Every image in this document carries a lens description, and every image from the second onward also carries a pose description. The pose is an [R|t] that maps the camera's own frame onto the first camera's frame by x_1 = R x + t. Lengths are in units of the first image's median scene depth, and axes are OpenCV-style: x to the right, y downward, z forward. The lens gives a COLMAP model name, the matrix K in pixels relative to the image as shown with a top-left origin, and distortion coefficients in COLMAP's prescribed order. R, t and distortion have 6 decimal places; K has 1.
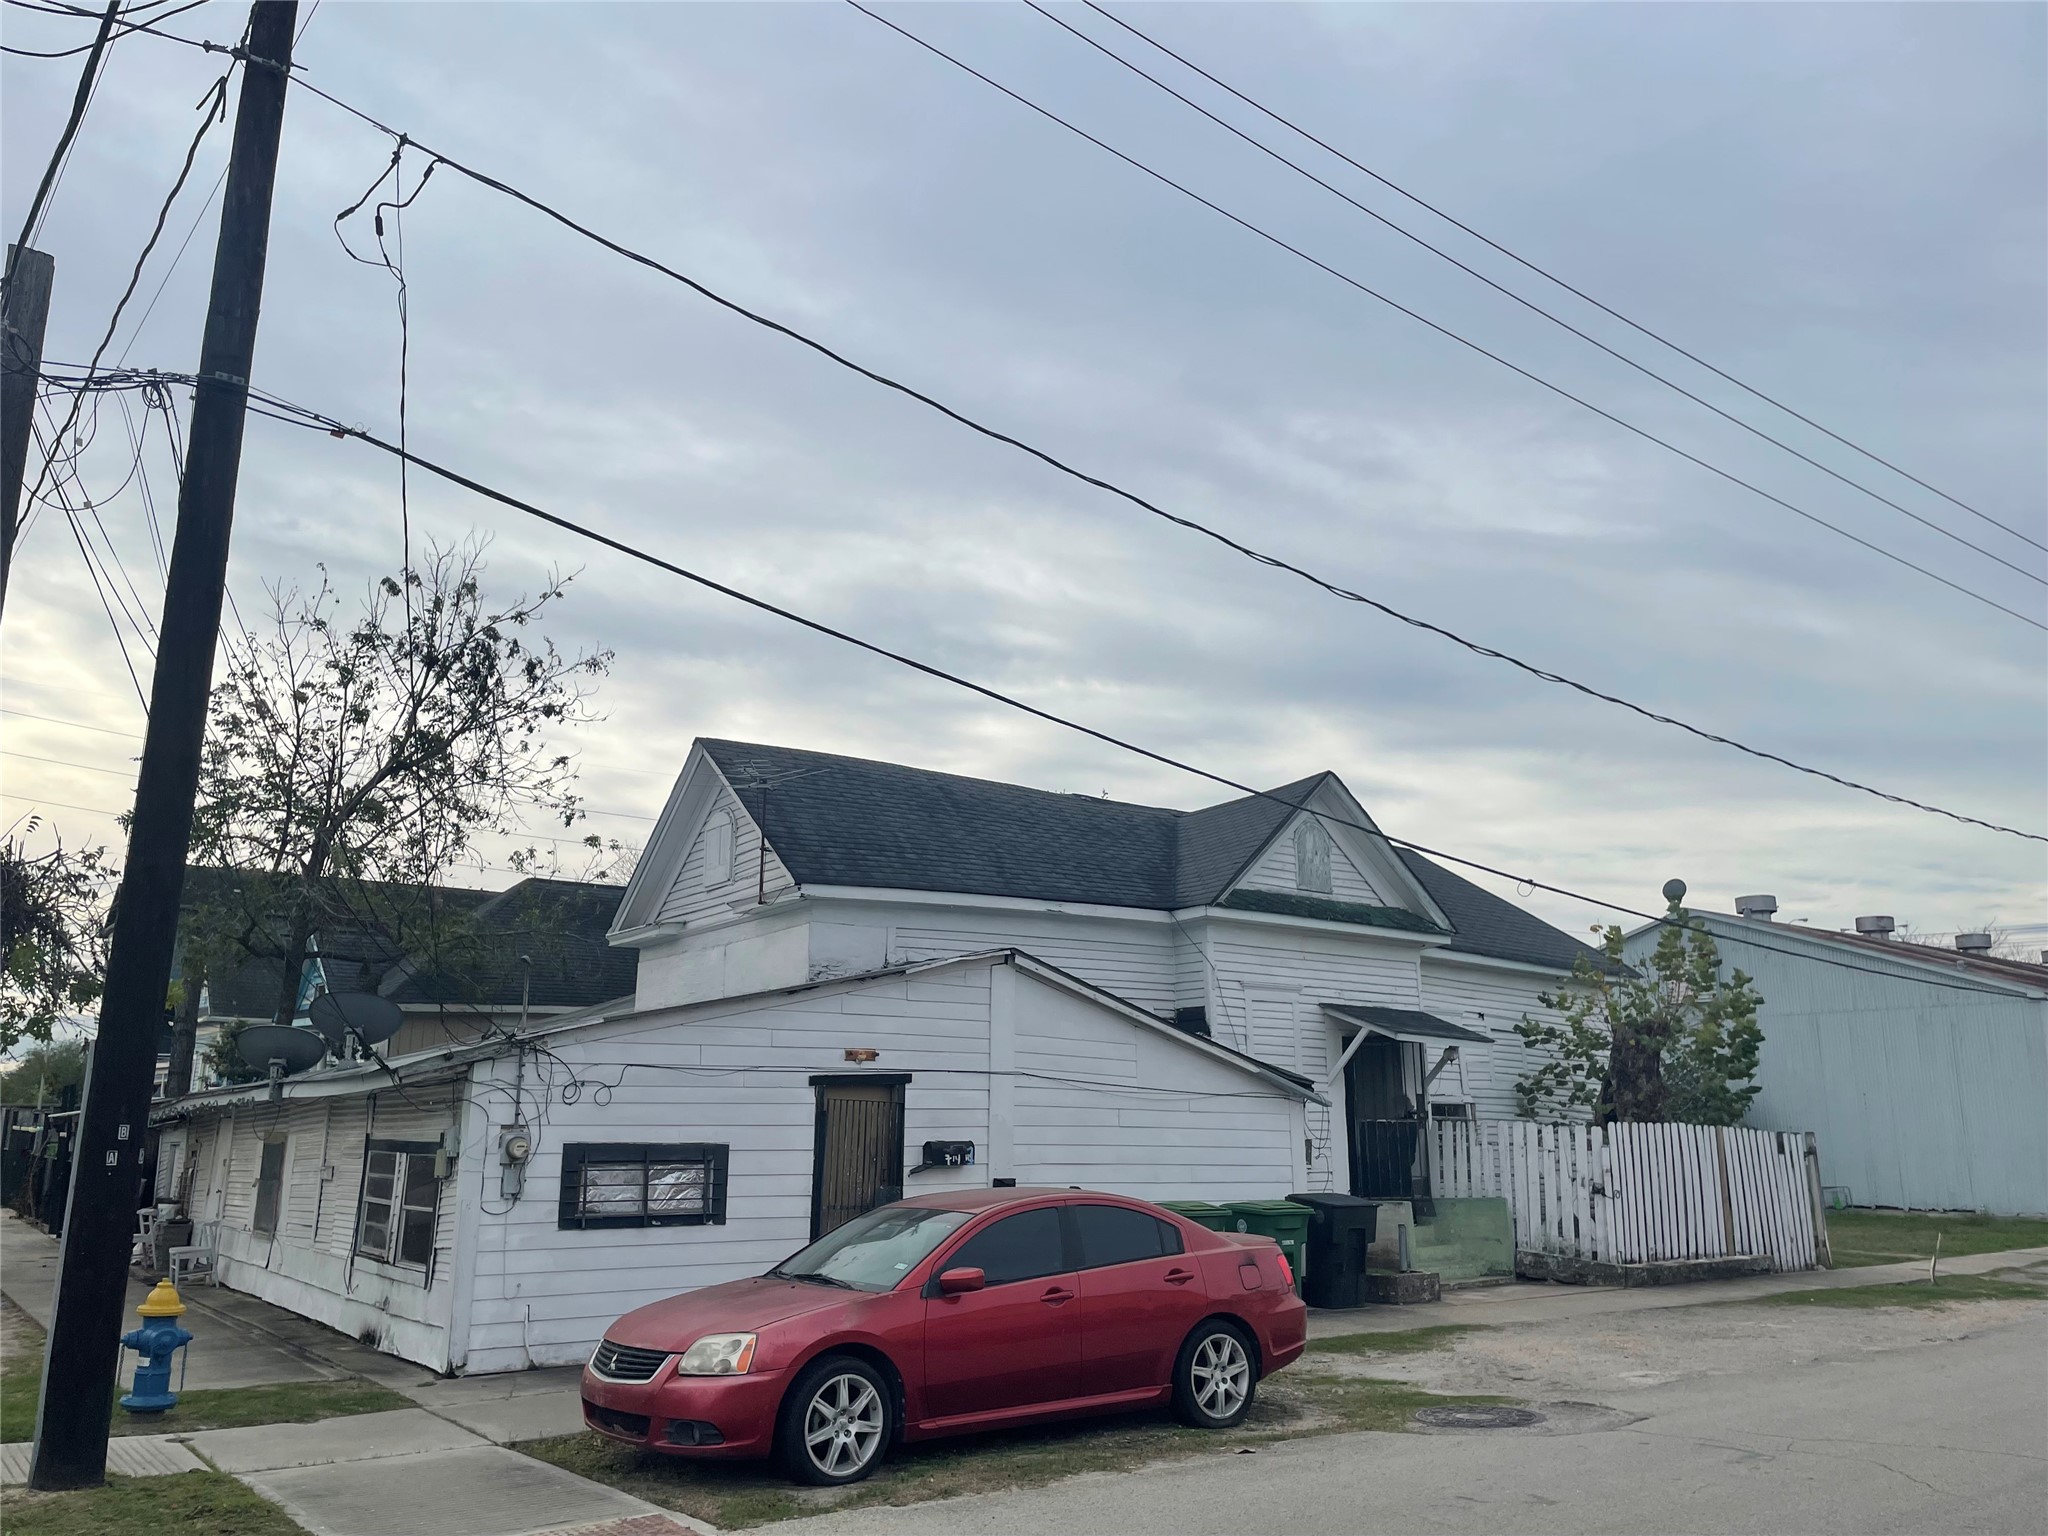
lens RADIAL K [[1513.5, 0, 1024.0], [0, 1513.5, 768.0], [0, 0, 1]] dist [0.079831, -0.102171]
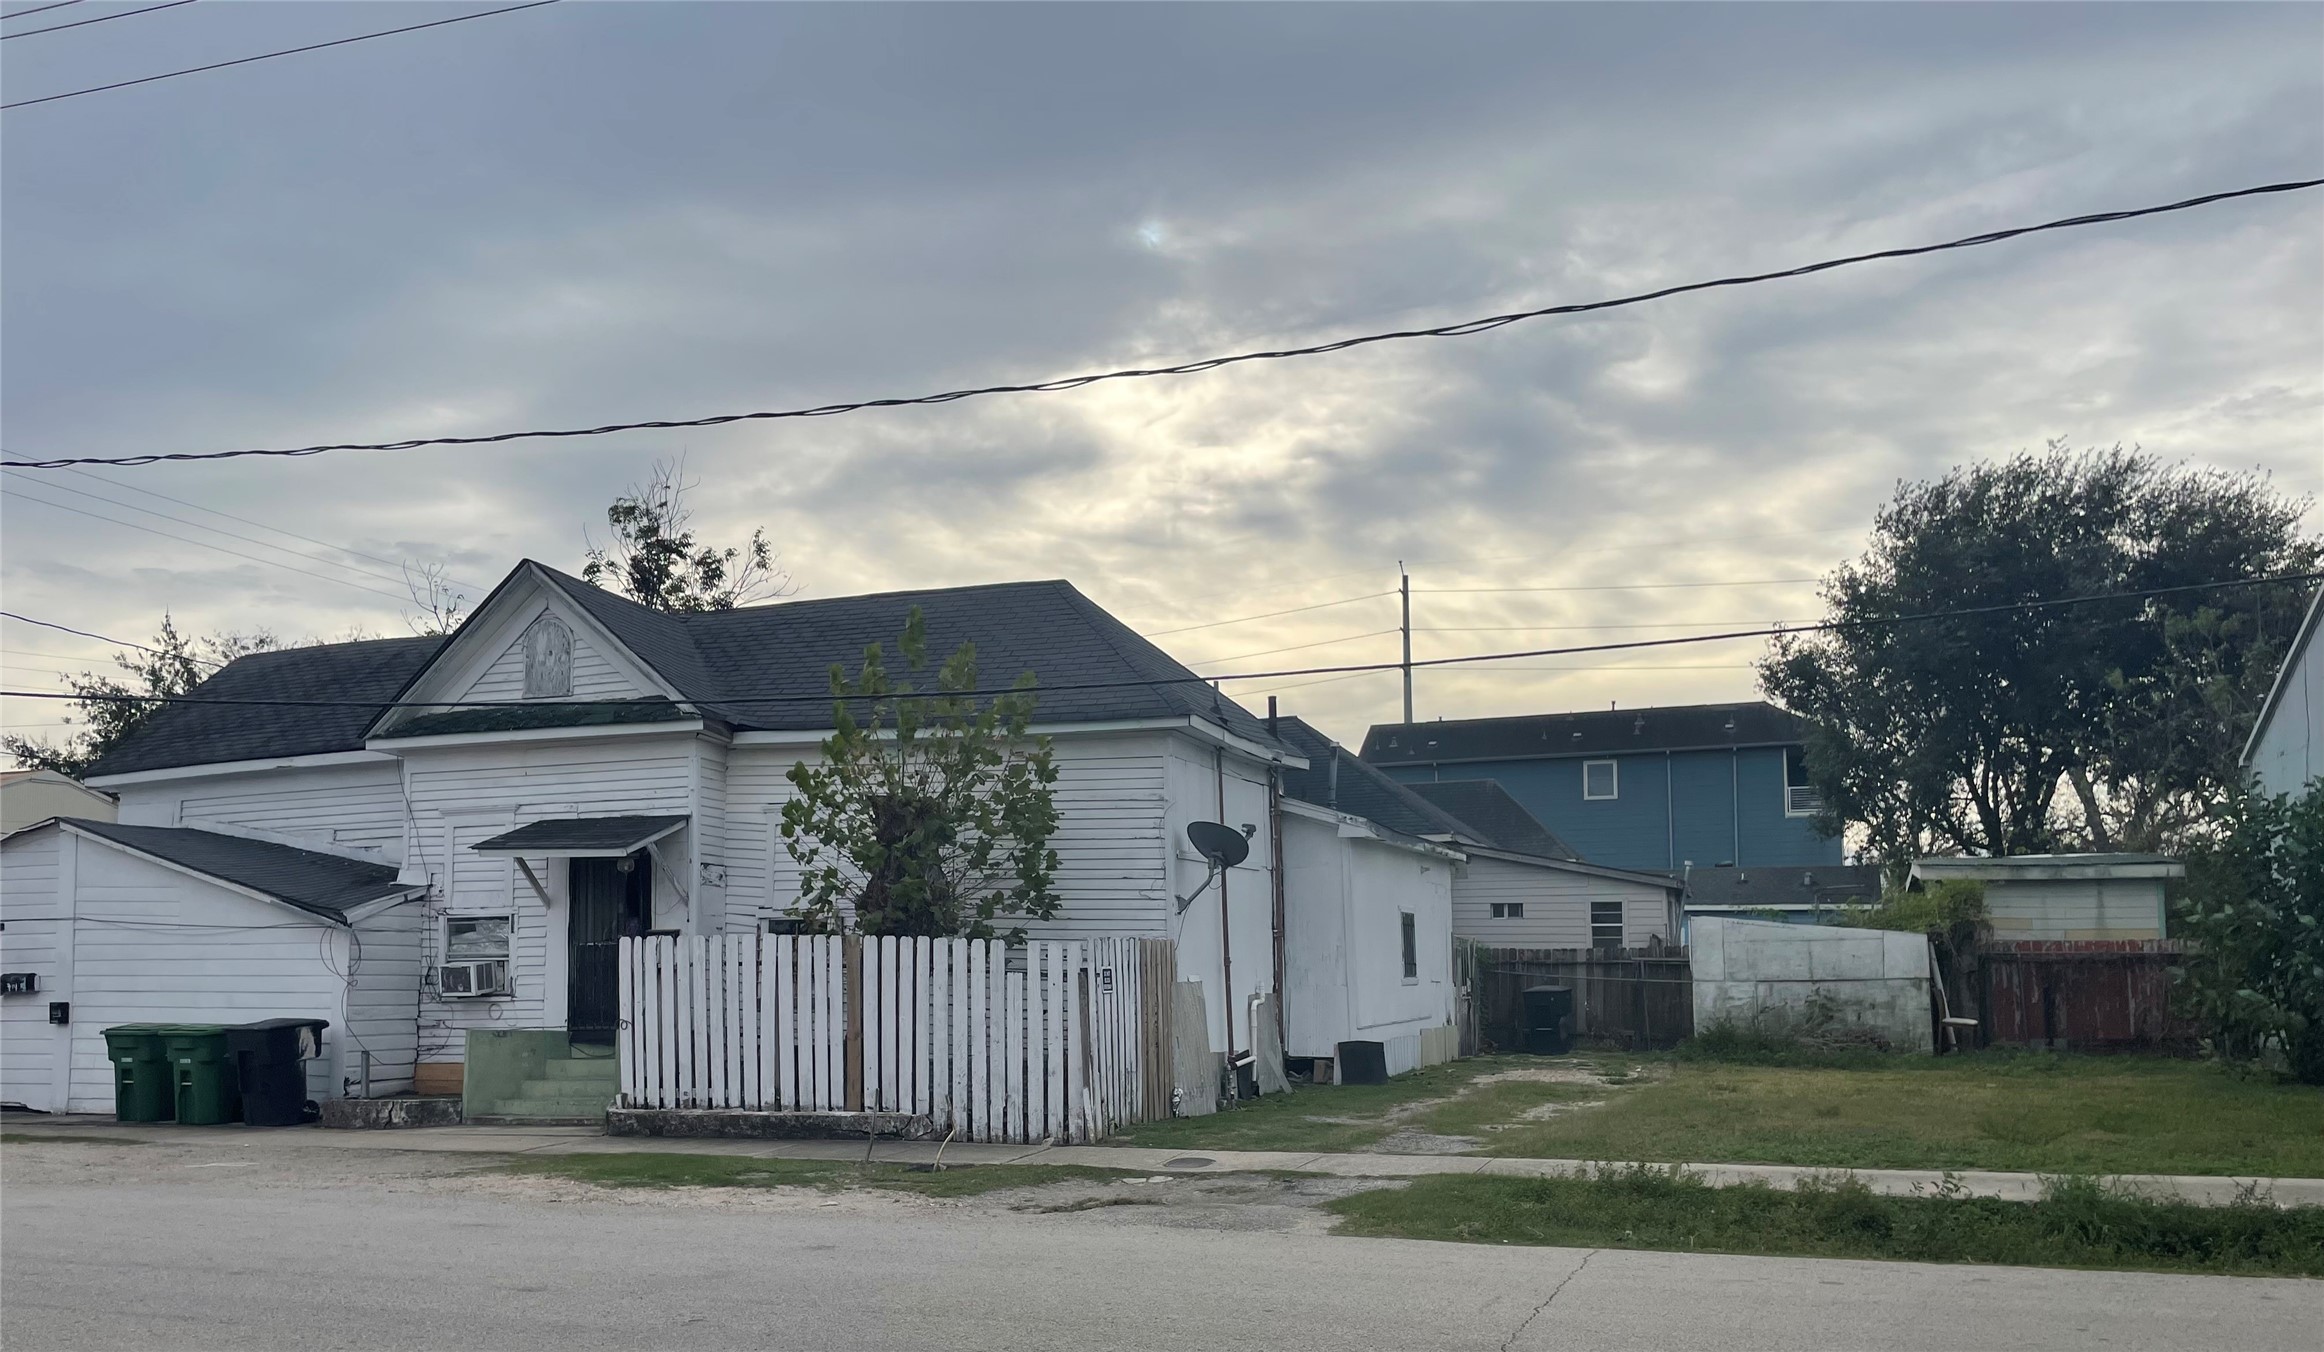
lens RADIAL K [[2143.4, 0, 1162.0], [0, 2143.4, 676.0], [0, 0, 1]] dist [-0.011441, -0.002051]
pose [[0.527341, -0.140410, -0.837971, 1.830940], [0.201130, 0.978849, -0.037442, 0.241135], [0.825505, -0.148797, 0.544428, 0.788479]]
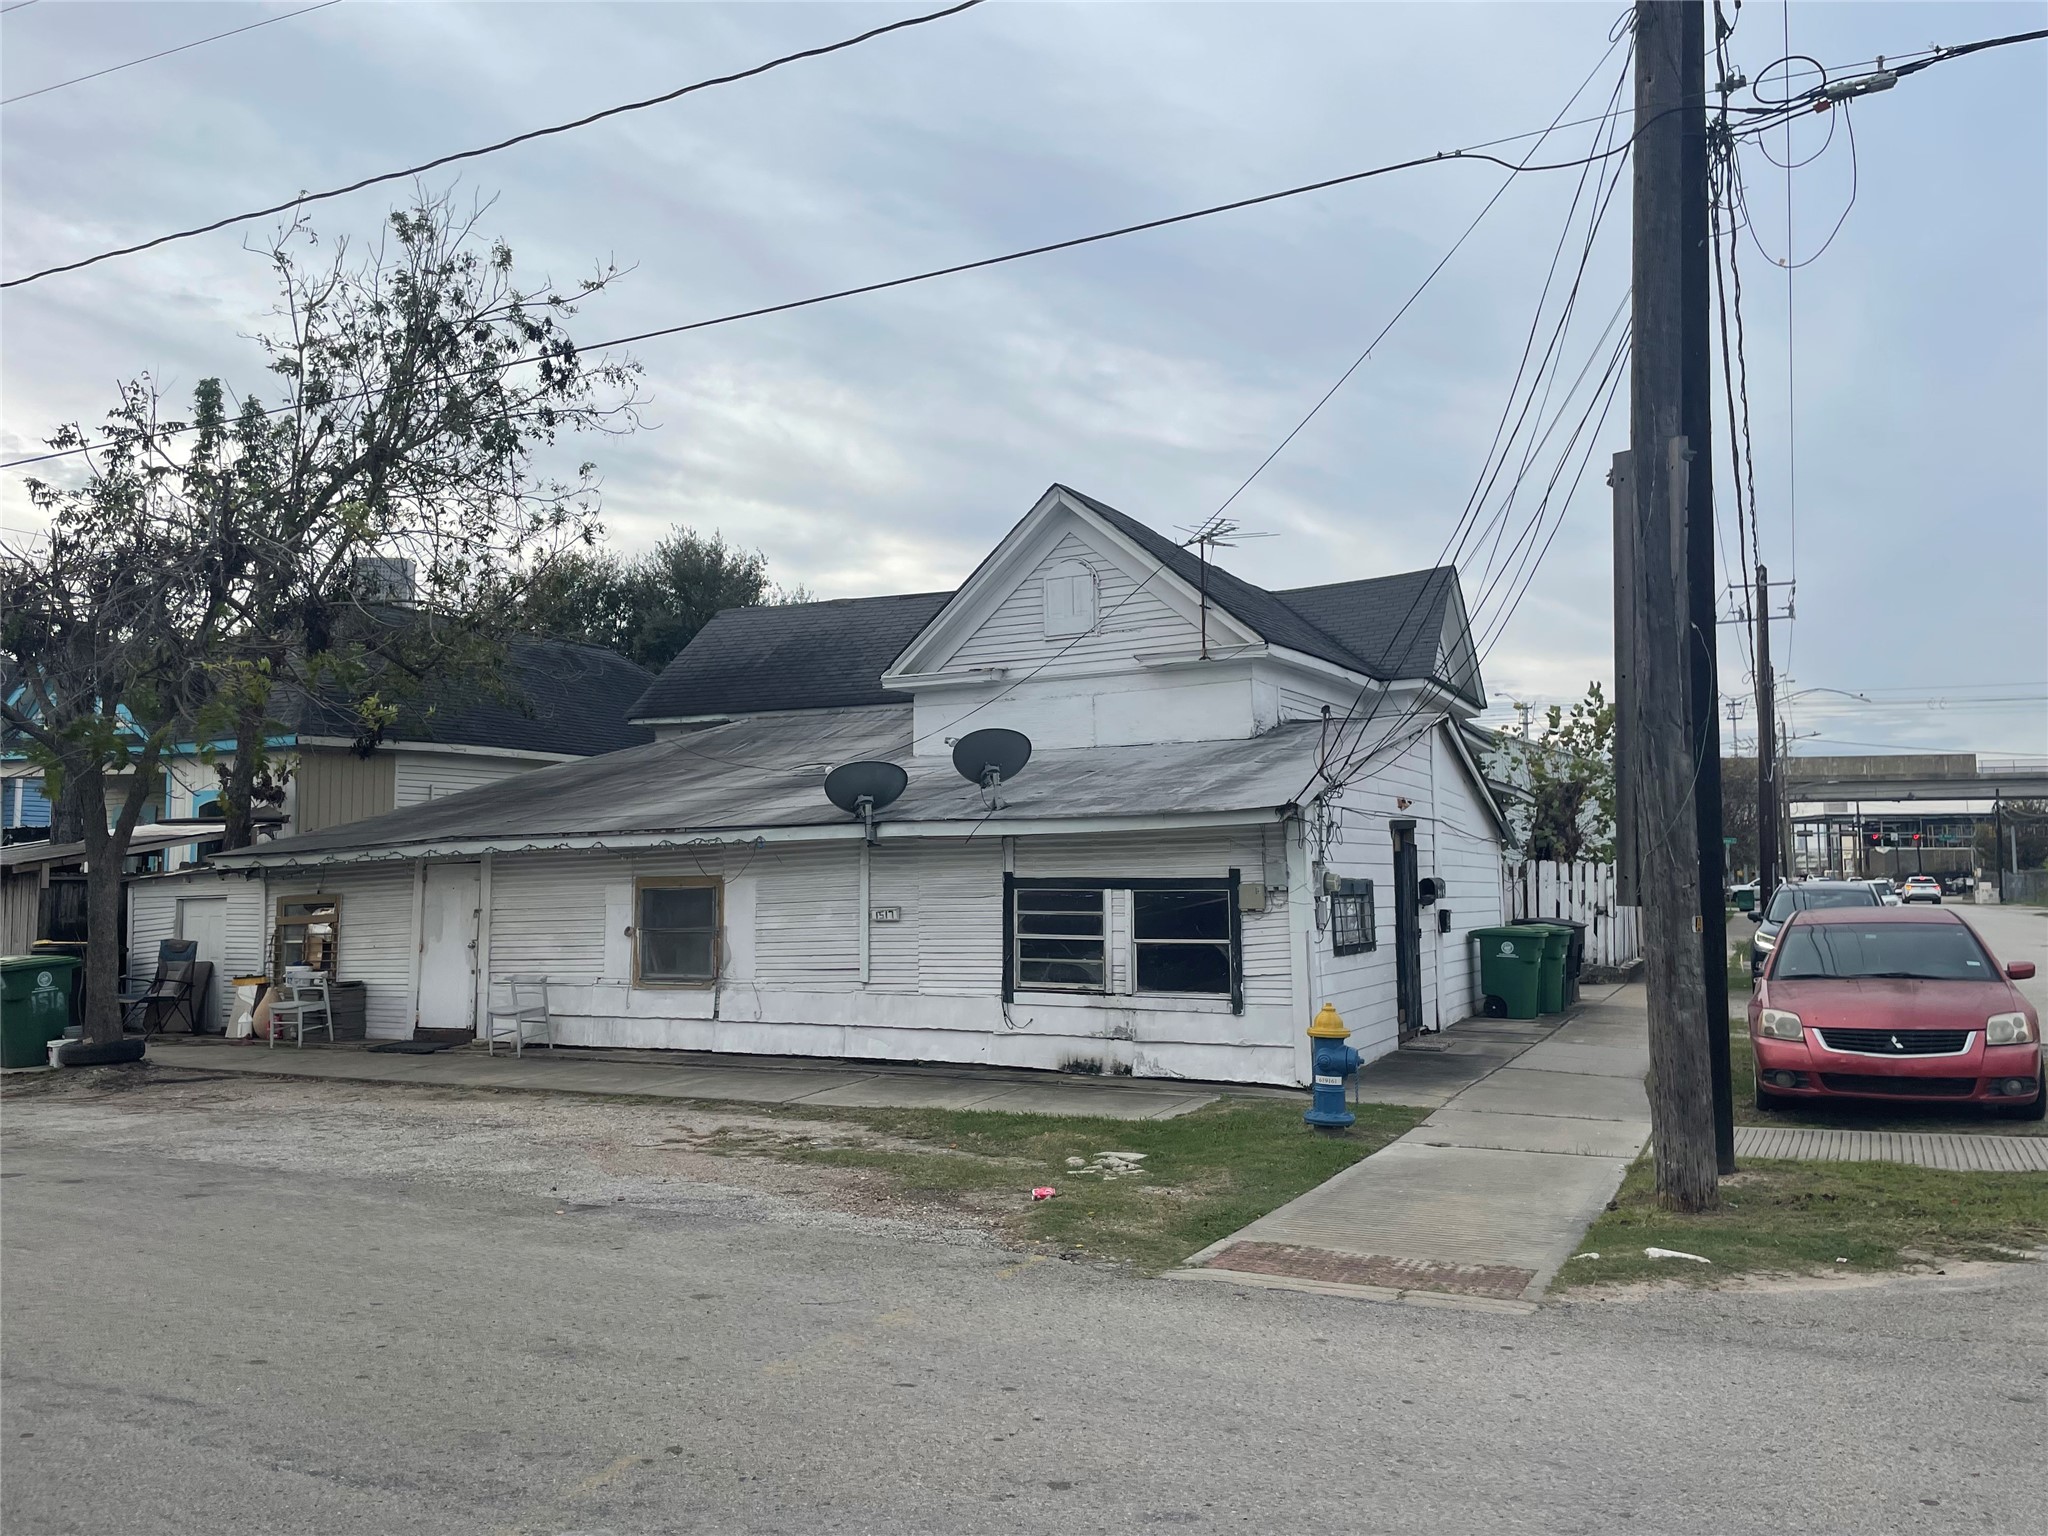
lens RADIAL K [[1496.0, 0, 1030.9], [0, 1496.0, 741.5], [0, 0, 1]] dist [0.129236, -0.216622]
pose [[0.894959, 0.028320, 0.445248, -0.775009], [-0.090542, 0.988745, 0.119104, 0.036142], [-0.436864, -0.146906, 0.887450, 0.139384]]
